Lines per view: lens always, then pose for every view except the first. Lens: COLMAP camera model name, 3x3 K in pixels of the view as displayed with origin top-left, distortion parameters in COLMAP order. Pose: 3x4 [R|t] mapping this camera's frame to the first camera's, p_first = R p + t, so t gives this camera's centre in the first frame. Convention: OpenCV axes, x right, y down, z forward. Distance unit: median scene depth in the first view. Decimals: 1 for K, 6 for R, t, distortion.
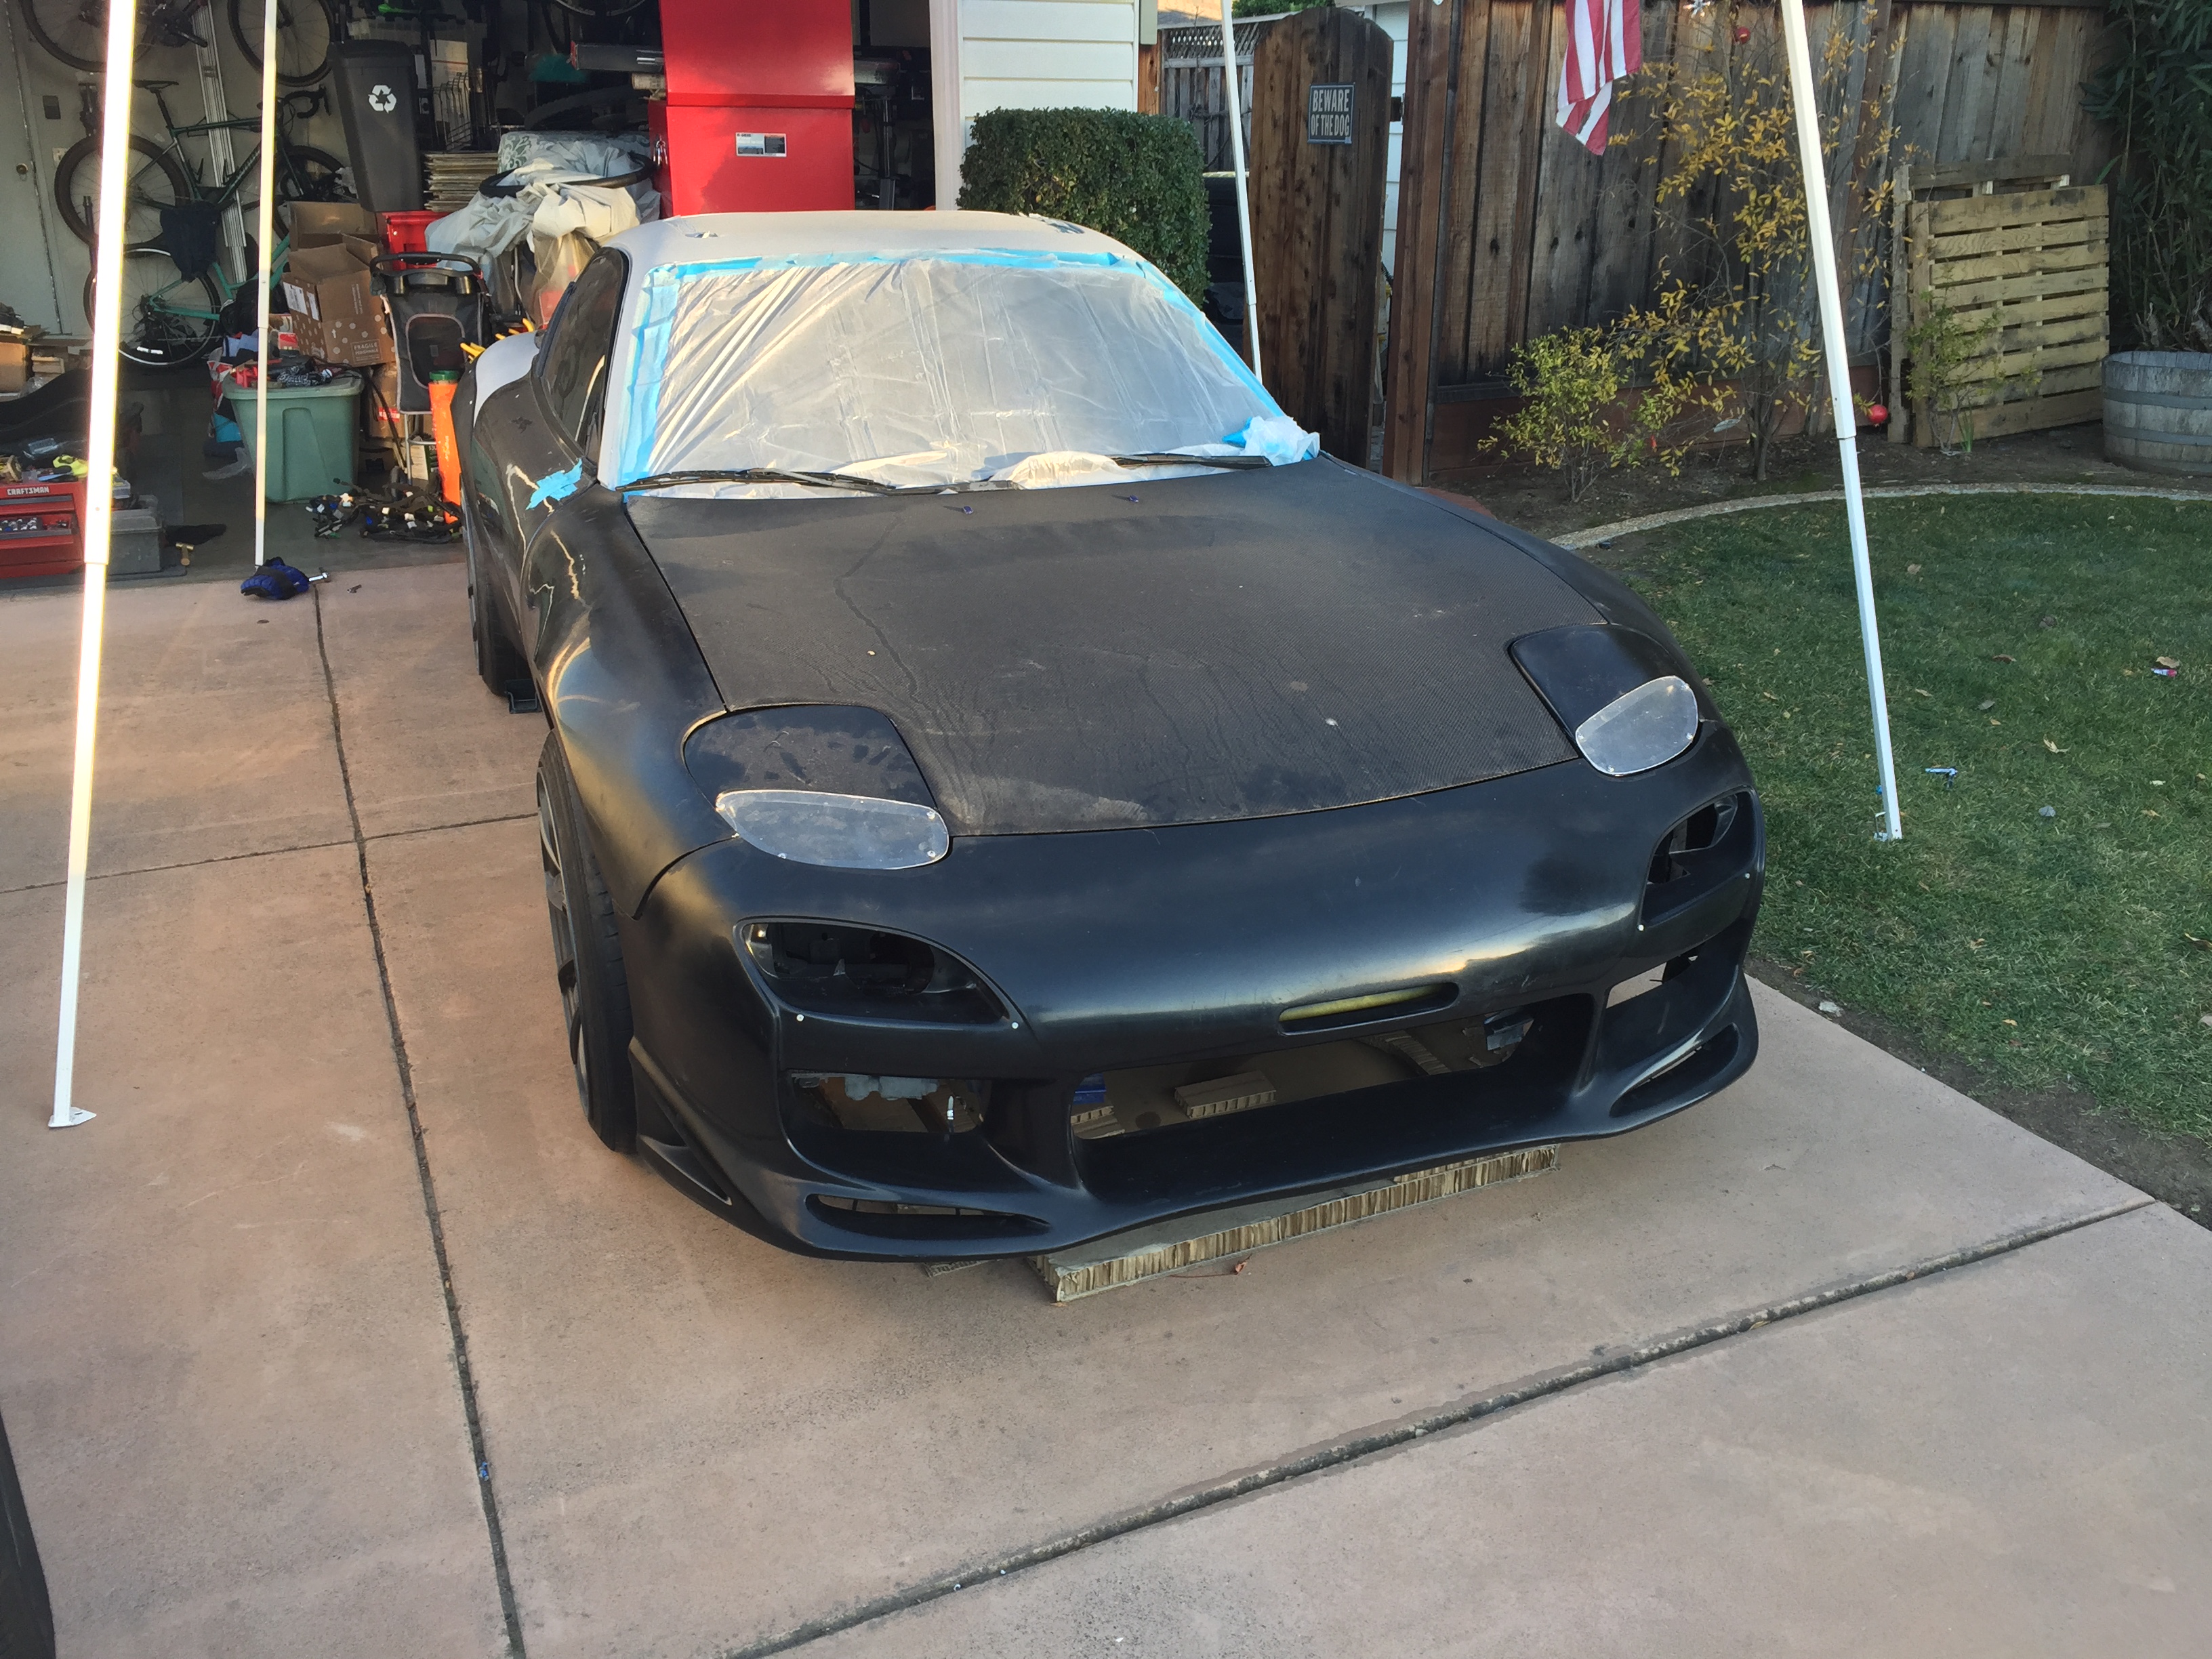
lens RADIAL K [[1993.3, 0, 1099.8], [0, 1993.3, 821.9], [0, 0, 1]] dist [0.064008, -0.102177]
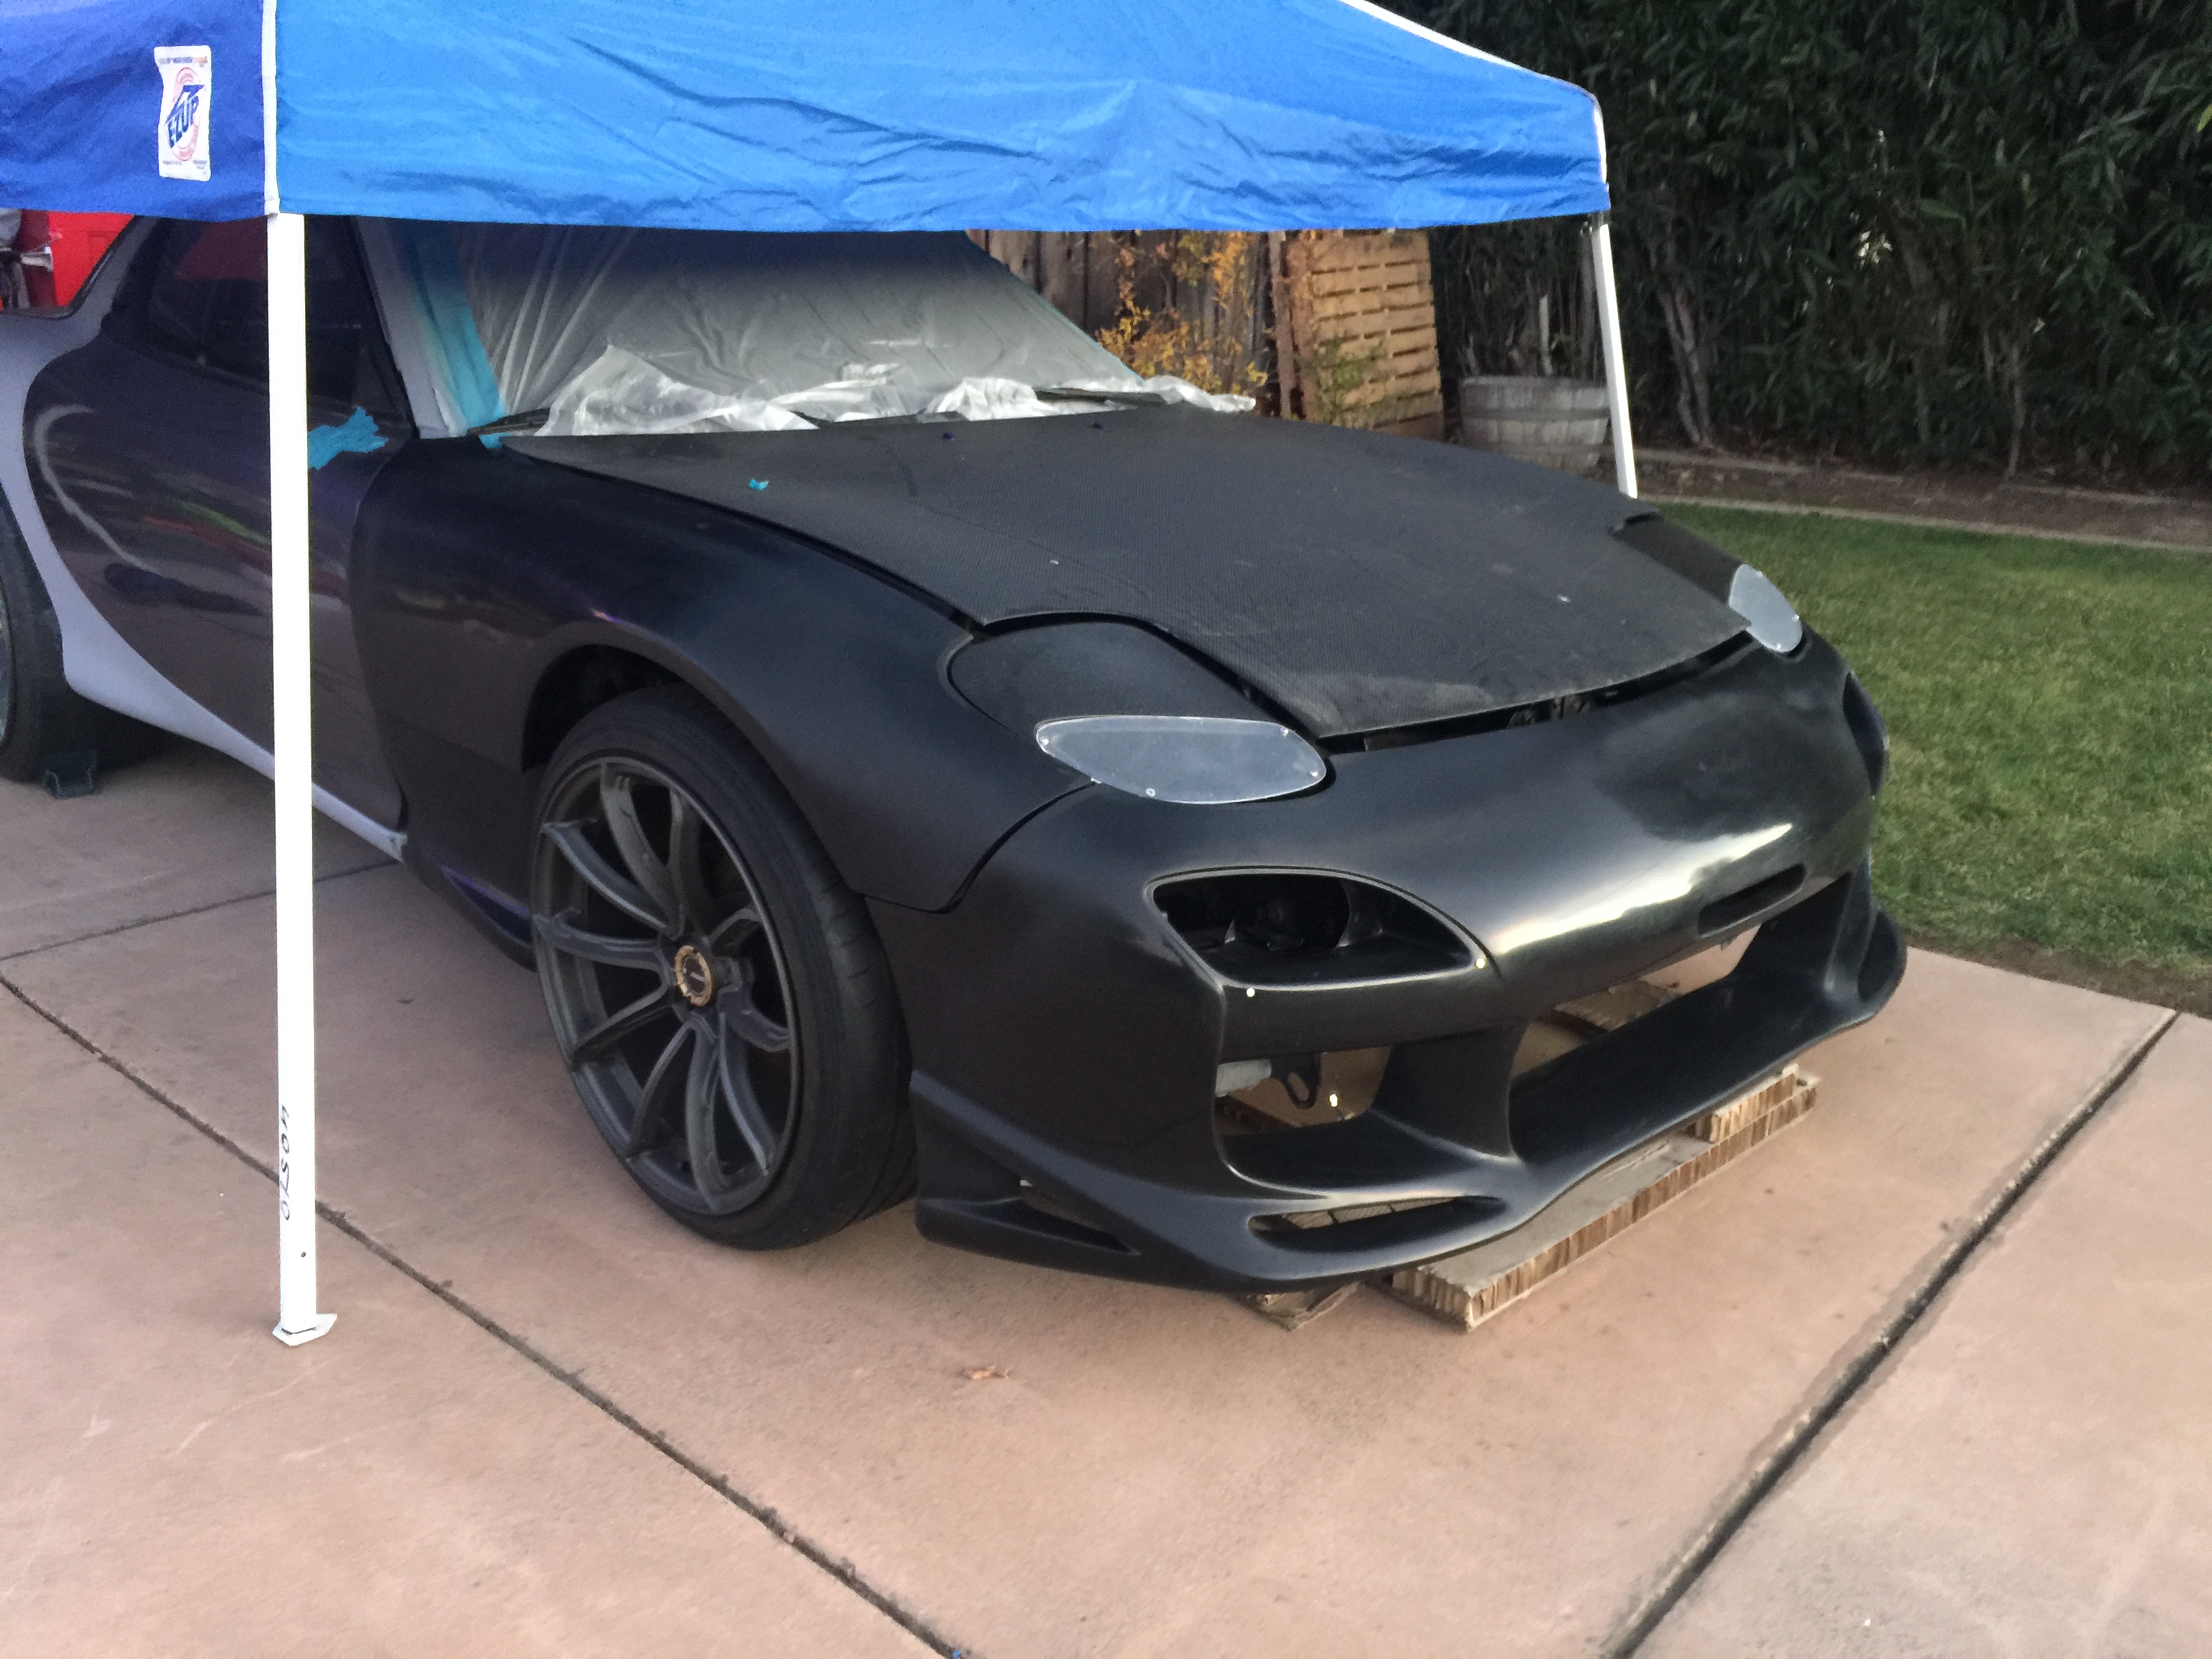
lens RADIAL K [[1993.3, 0, 1099.8], [0, 1993.3, 821.9], [0, 0, 1]] dist [0.064008, -0.102177]
pose [[0.900738, -0.108812, 0.420512, -0.182562], [0.133931, 0.990519, -0.030573, 0.018345], [-0.413198, 0.083857, 0.906772, 0.107608]]
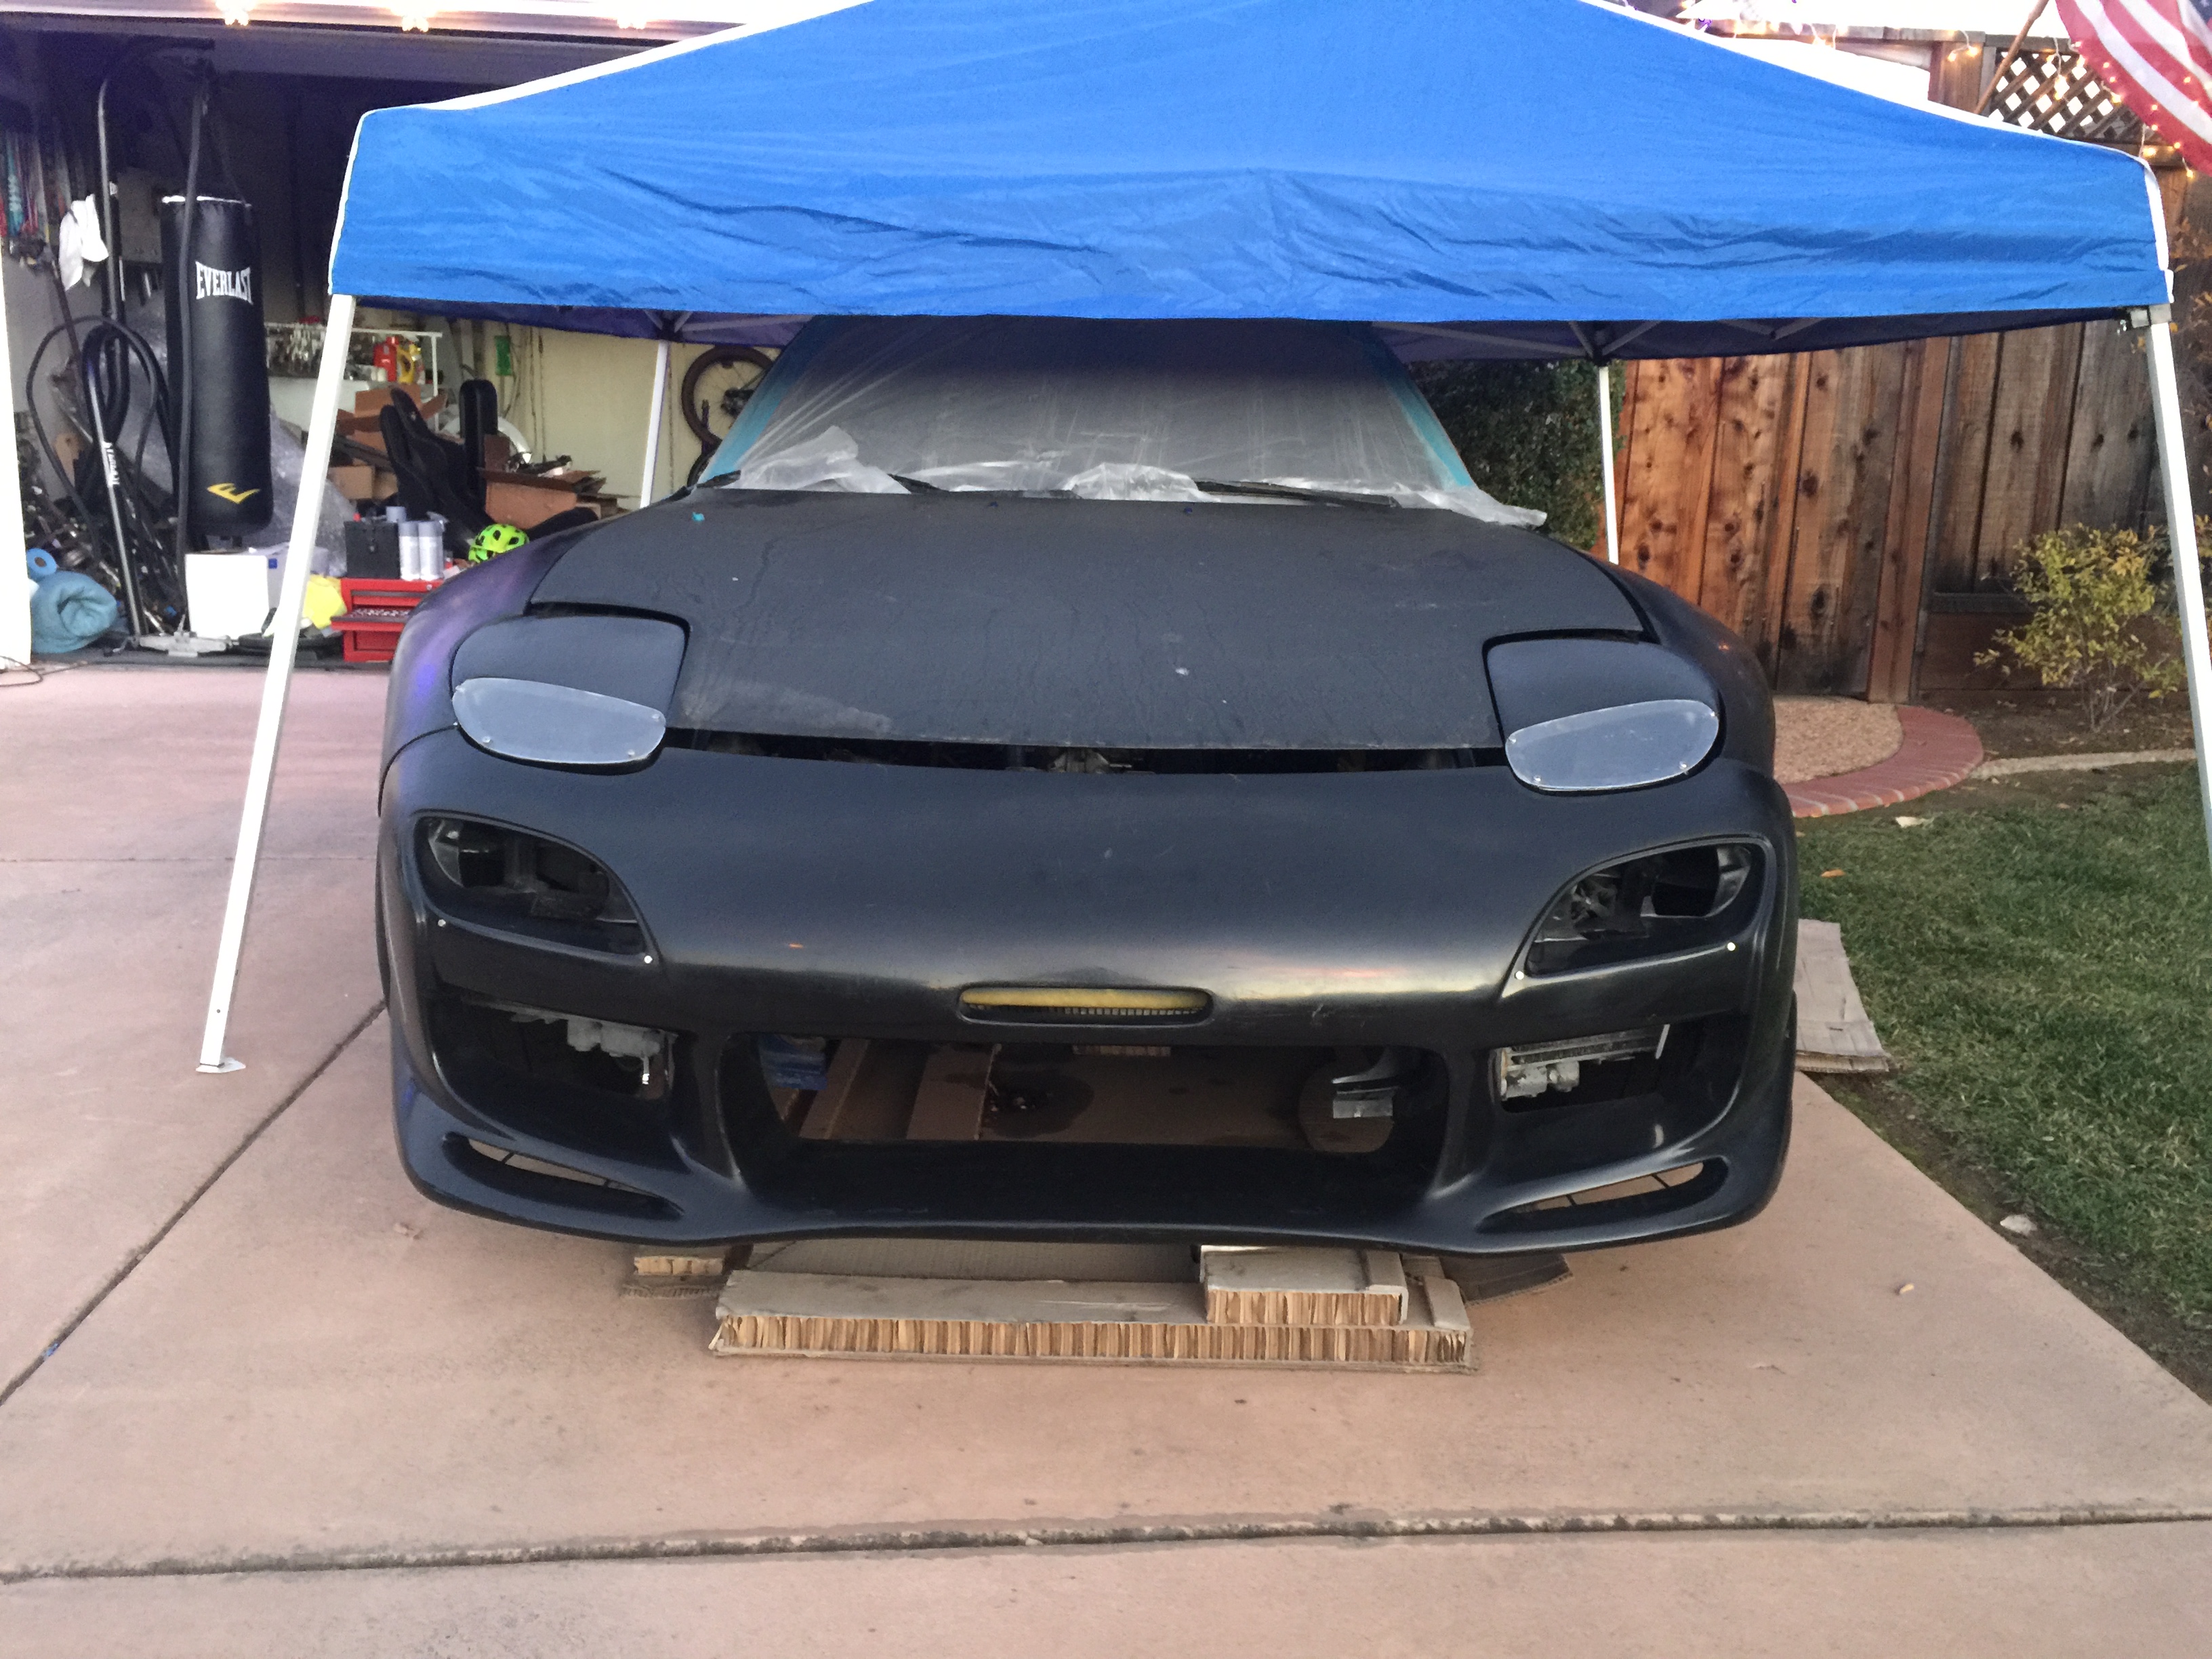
lens RADIAL K [[1993.3, 0, 1099.8], [0, 1993.3, 821.9], [0, 0, 1]] dist [0.064008, -0.102177]
pose [[0.933536, 0.091859, -0.346515, 0.148579], [-0.144101, 0.981237, -0.128097, 0.046069], [0.328247, 0.169516, 0.929257, 0.091030]]
